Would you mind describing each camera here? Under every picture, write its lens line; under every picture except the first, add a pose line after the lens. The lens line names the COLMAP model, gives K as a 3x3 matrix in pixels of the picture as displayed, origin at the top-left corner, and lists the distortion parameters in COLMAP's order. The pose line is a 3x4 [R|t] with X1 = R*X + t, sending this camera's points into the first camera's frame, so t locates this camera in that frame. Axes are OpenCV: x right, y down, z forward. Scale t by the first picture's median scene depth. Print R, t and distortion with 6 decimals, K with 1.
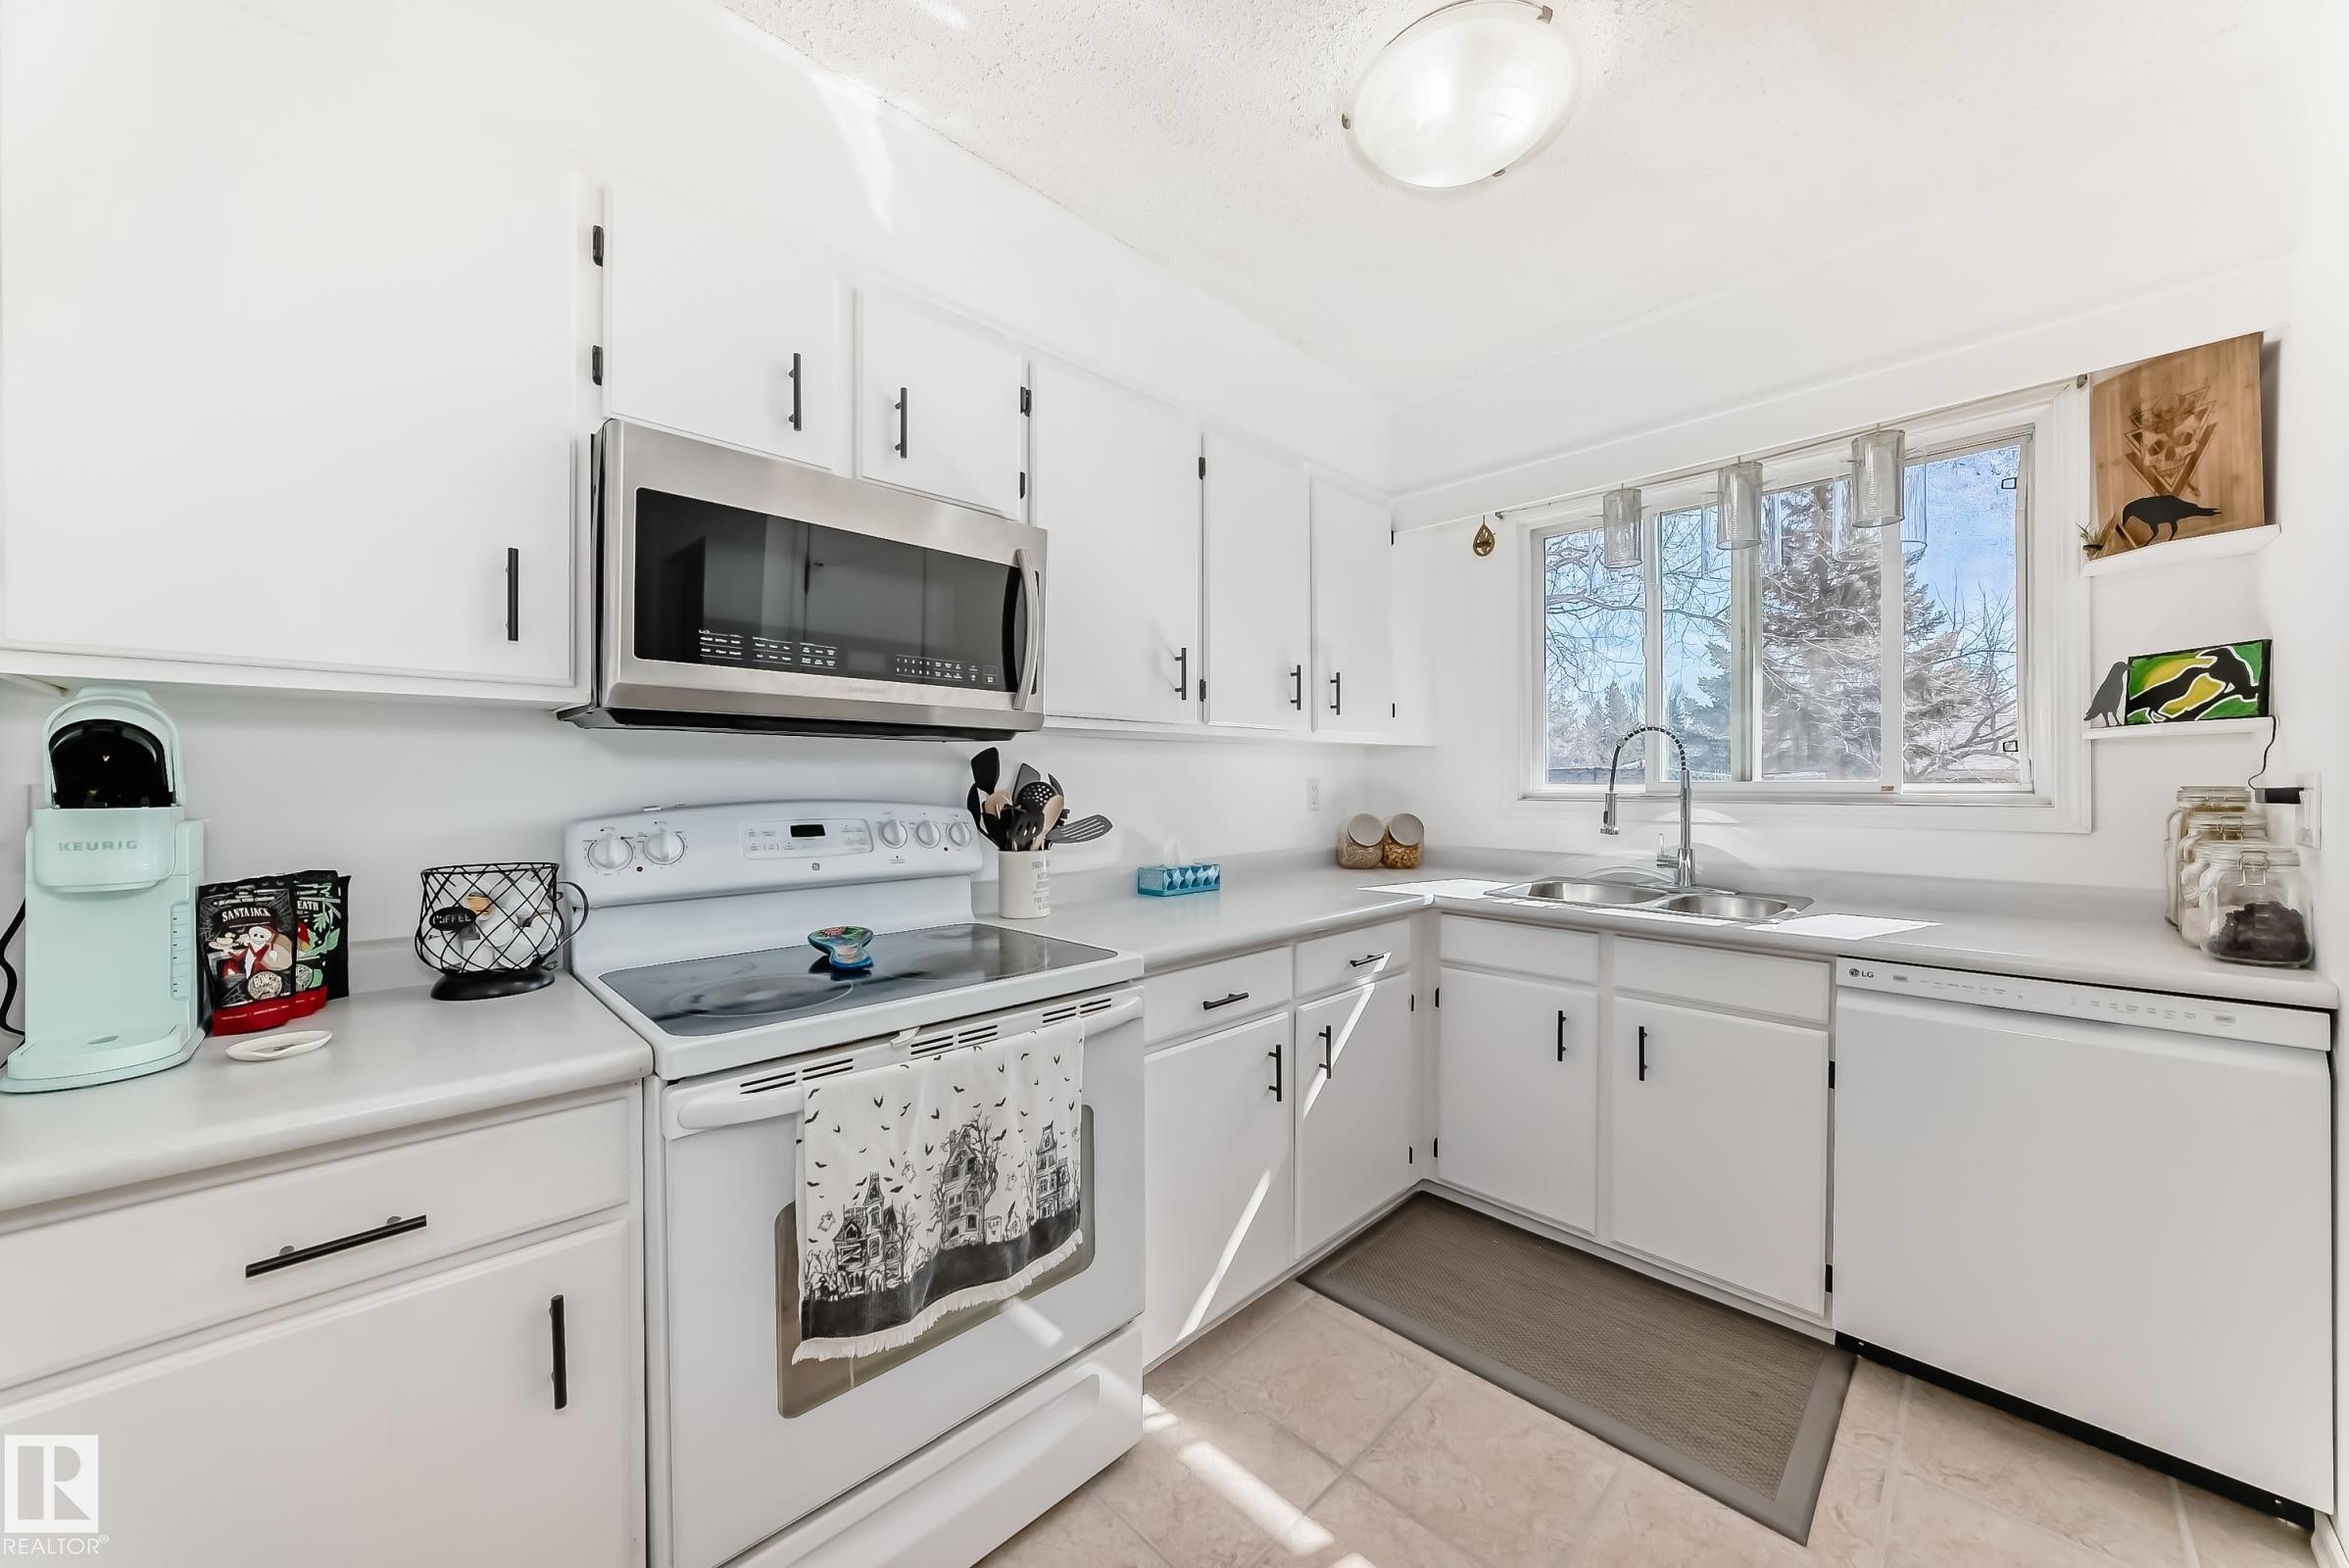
lens RADIAL K [[841.6, 0, 1174.5], [0, 841.6, 784.0], [0, 0, 1]] dist [-0.022592, 0.006221]
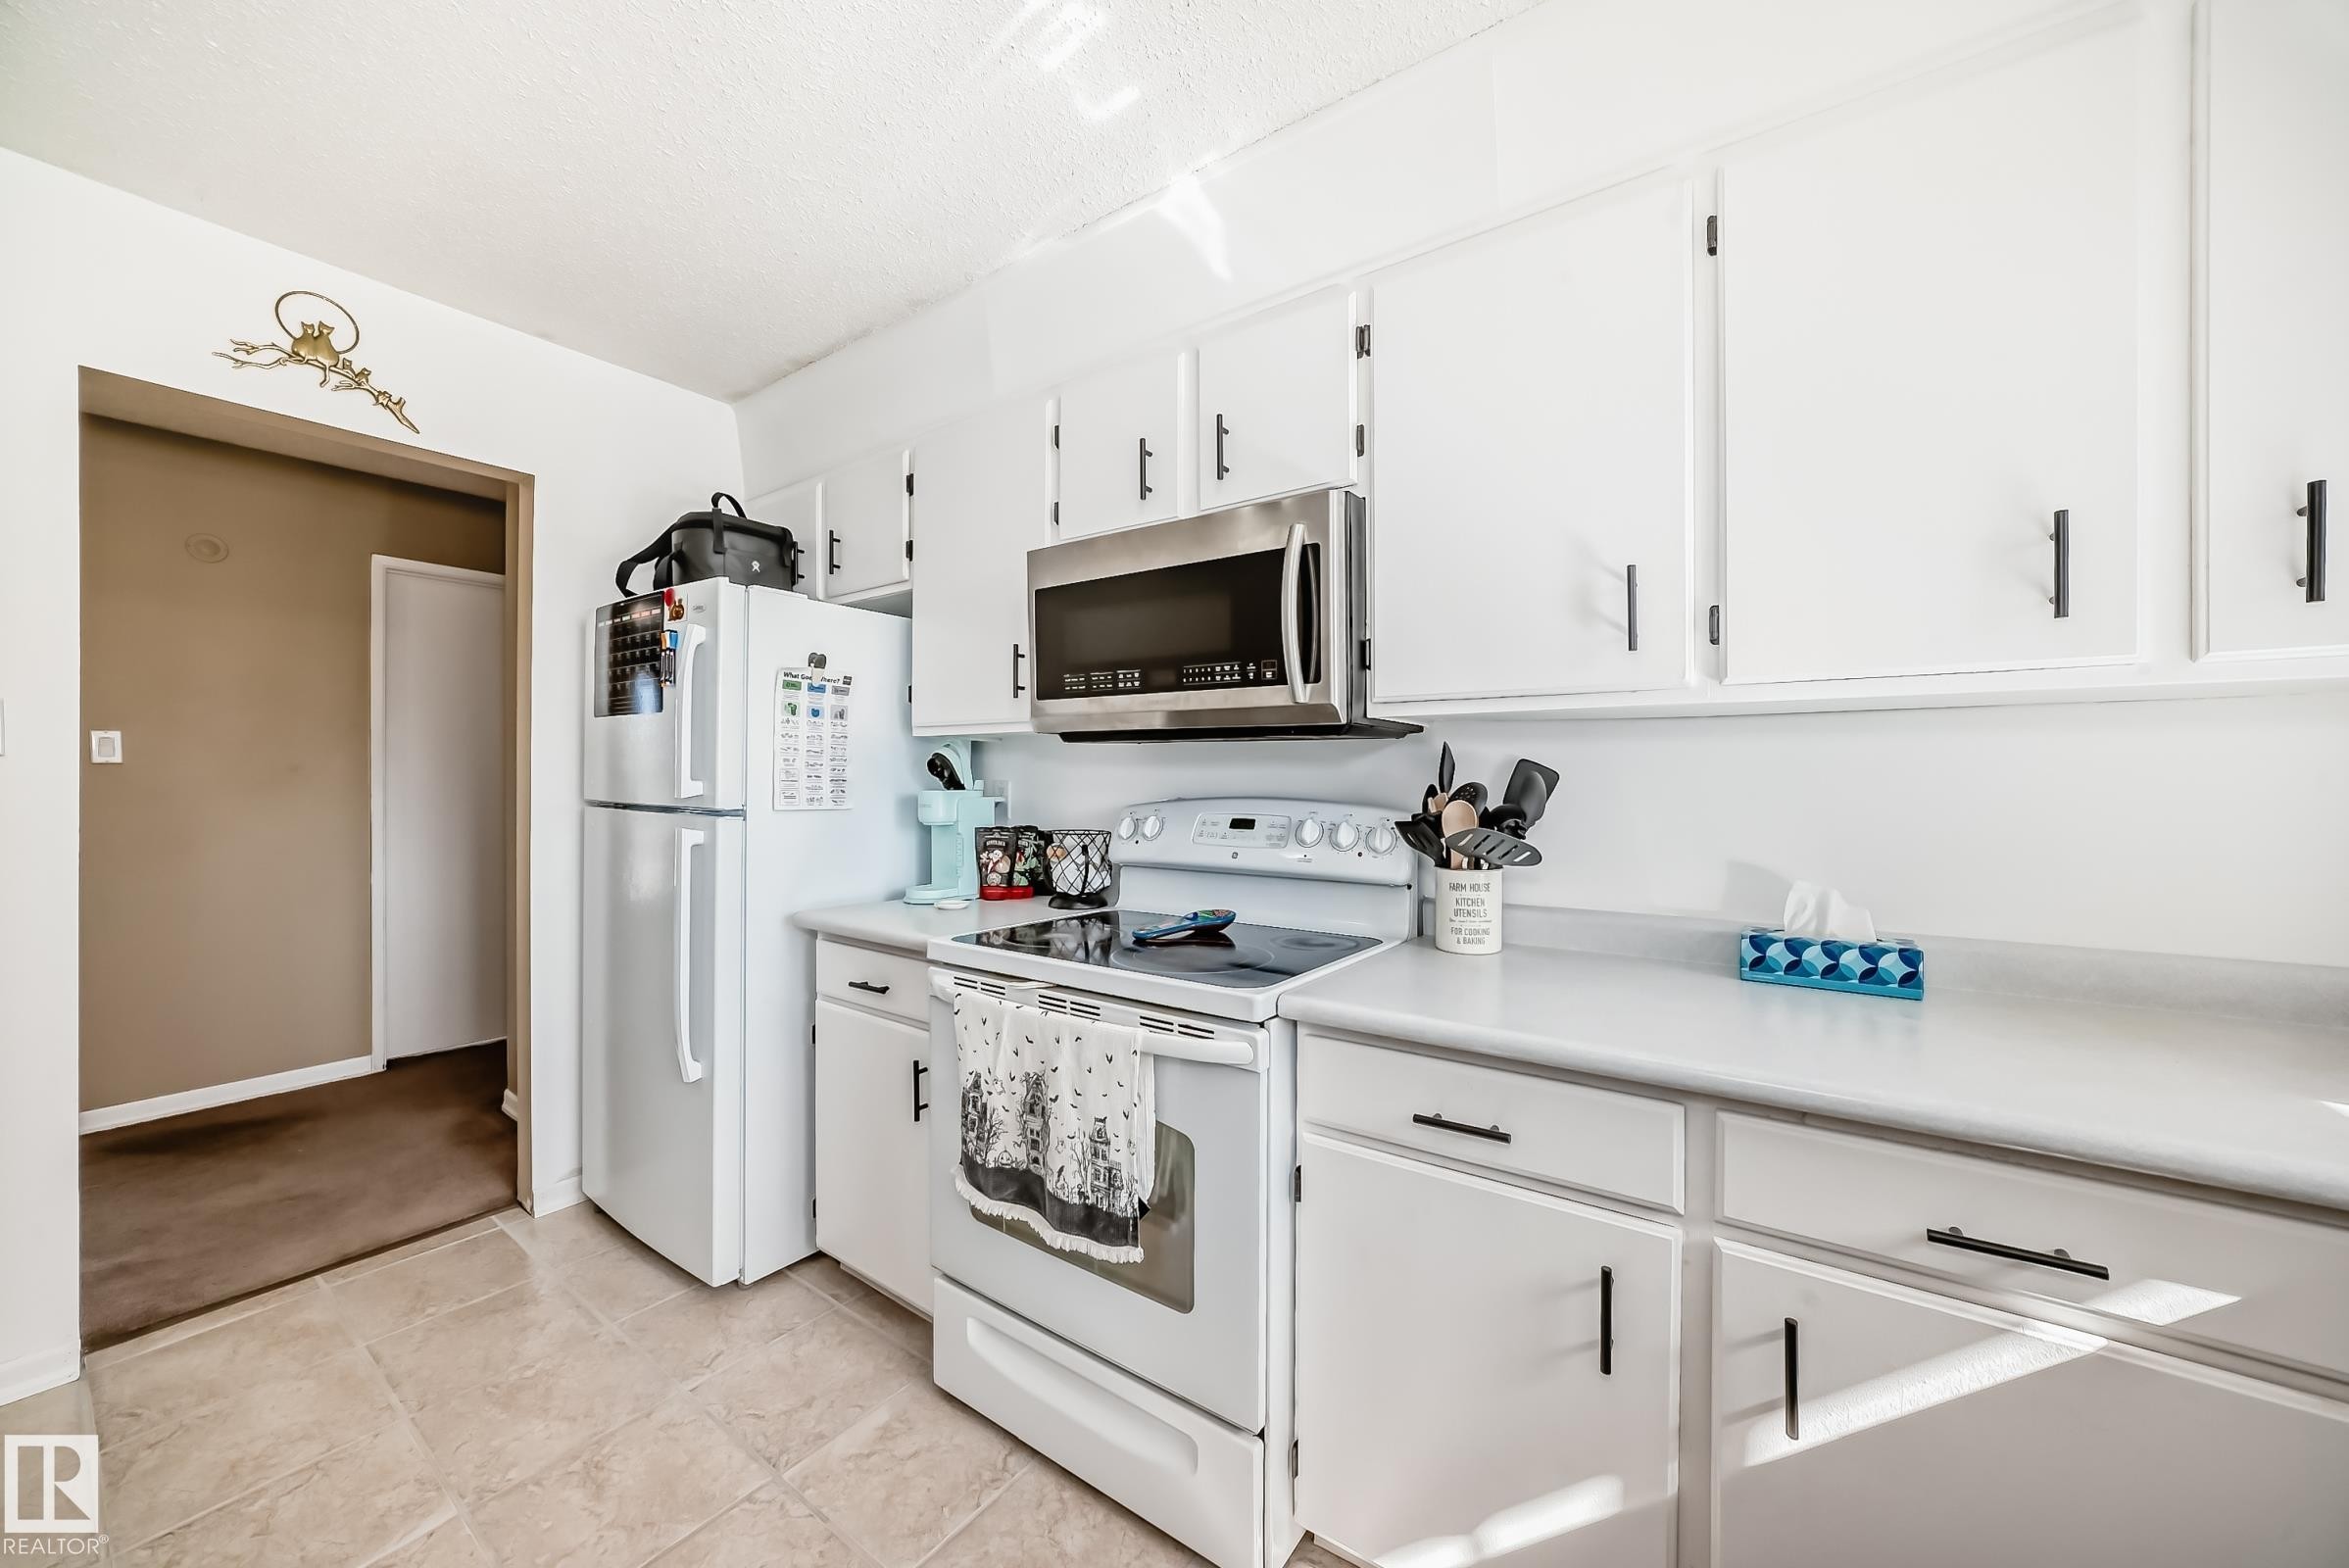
lens RADIAL K [[841.6, 0, 1174.5], [0, 841.6, 784.0], [0, 0, 1]] dist [-0.022592, 0.006221]
pose [[0.181389, 0.009097, -0.983369, 0.678755], [-0.007211, 0.999943, 0.007920, -0.007244], [0.983385, 0.005655, 0.181444, 0.704706]]
